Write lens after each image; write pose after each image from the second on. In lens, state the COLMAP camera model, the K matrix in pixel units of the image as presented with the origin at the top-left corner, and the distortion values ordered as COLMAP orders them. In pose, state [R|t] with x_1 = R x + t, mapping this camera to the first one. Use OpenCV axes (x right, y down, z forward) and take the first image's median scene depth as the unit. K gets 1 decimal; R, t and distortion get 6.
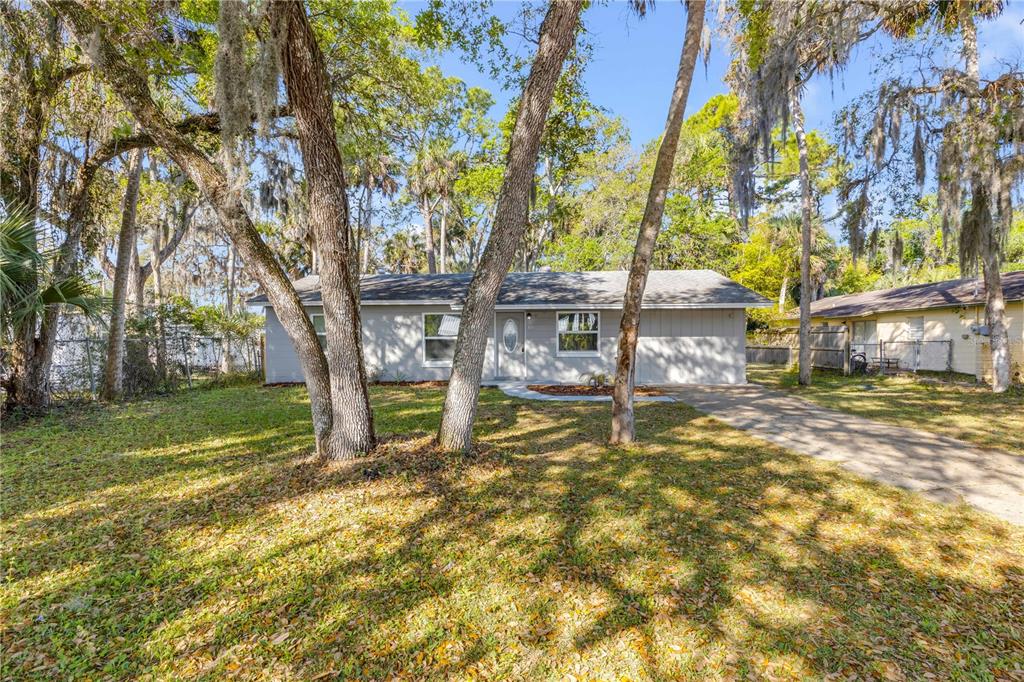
lens RADIAL K [[461.7, 0, 510.2], [0, 461.7, 338.4], [0, 0, 1]] dist [0.002639, 0.000354]
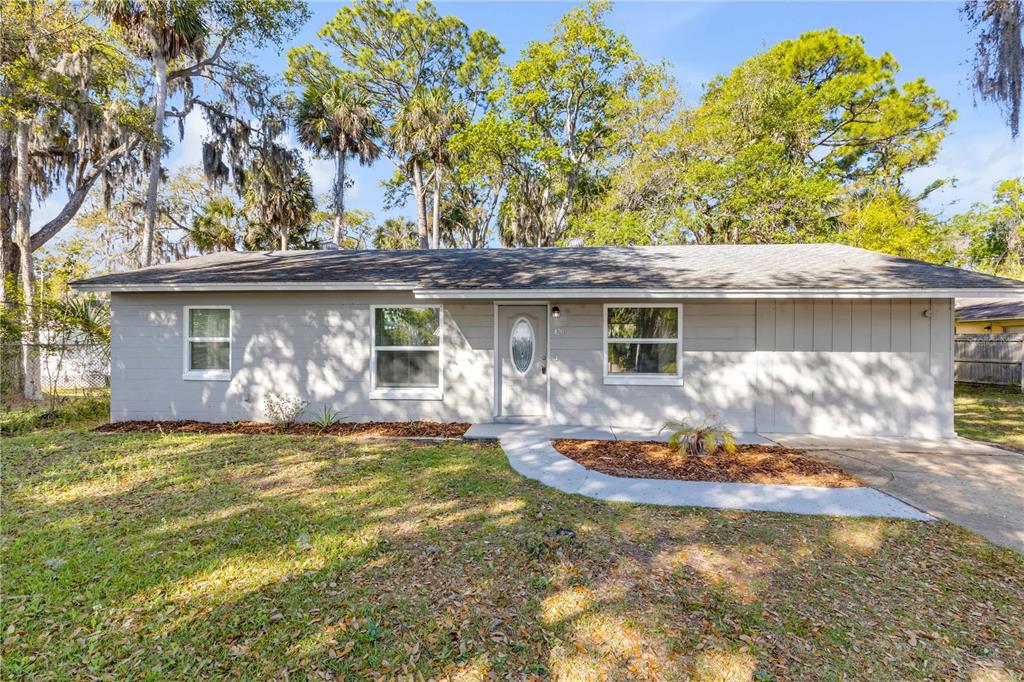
lens RADIAL K [[461.7, 0, 513.7], [0, 461.7, 339.7], [0, 0, 1]] dist [0.002639, 0.000354]
pose [[0.999897, 0.008877, -0.011292, -0.002402], [-0.008900, 0.999958, -0.002033, -0.008498], [0.011274, 0.002134, 0.999934, 0.263096]]
